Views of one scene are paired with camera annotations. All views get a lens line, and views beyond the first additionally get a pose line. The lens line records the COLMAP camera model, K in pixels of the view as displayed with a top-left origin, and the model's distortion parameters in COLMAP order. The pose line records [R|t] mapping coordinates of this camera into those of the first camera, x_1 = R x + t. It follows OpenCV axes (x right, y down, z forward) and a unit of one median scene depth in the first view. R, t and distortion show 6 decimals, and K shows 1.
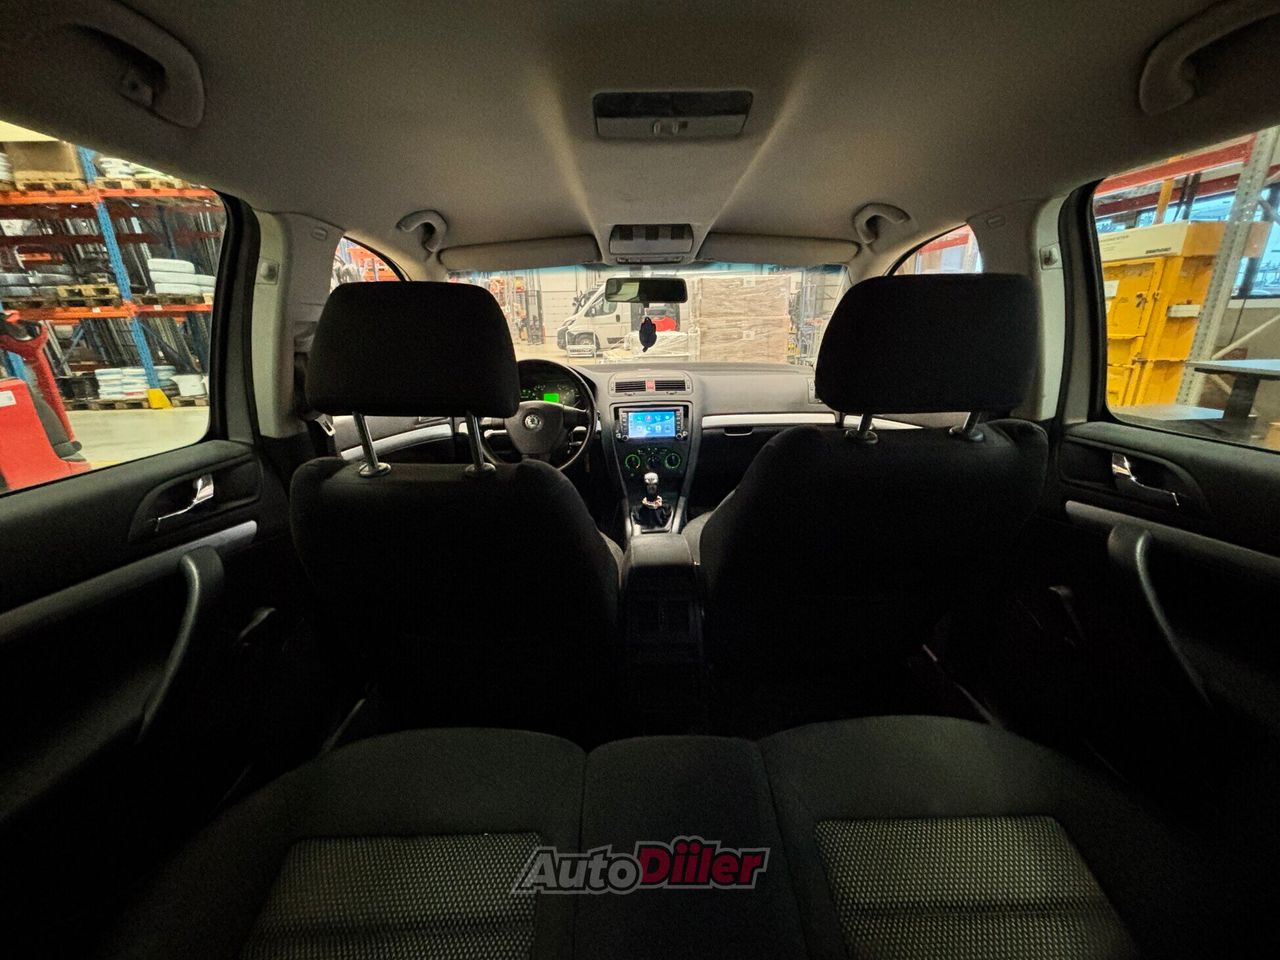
lens RADIAL K [[512.7, 0, 641.8], [0, 512.7, 487.3], [0, 0, 1]] dist [0.001631, 0.000014]
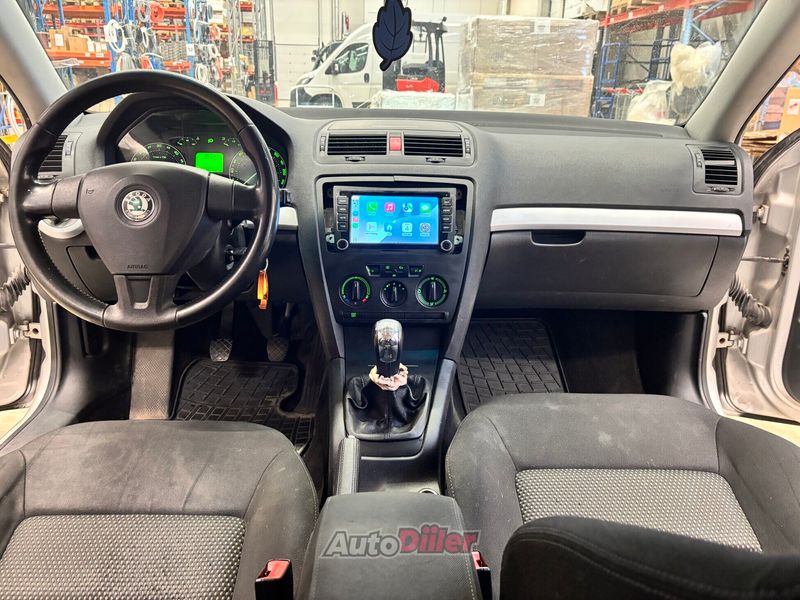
lens RADIAL K [[606.6, 0, 398.1], [0, 606.6, 297.2], [0, 0, 1]] dist [0.044417, -0.038161]
pose [[0.999106, 0.039786, 0.014302, 0.016893], [-0.040020, 0.999063, 0.016457, -0.053404], [-0.013634, -0.017015, 0.999762, 0.376450]]
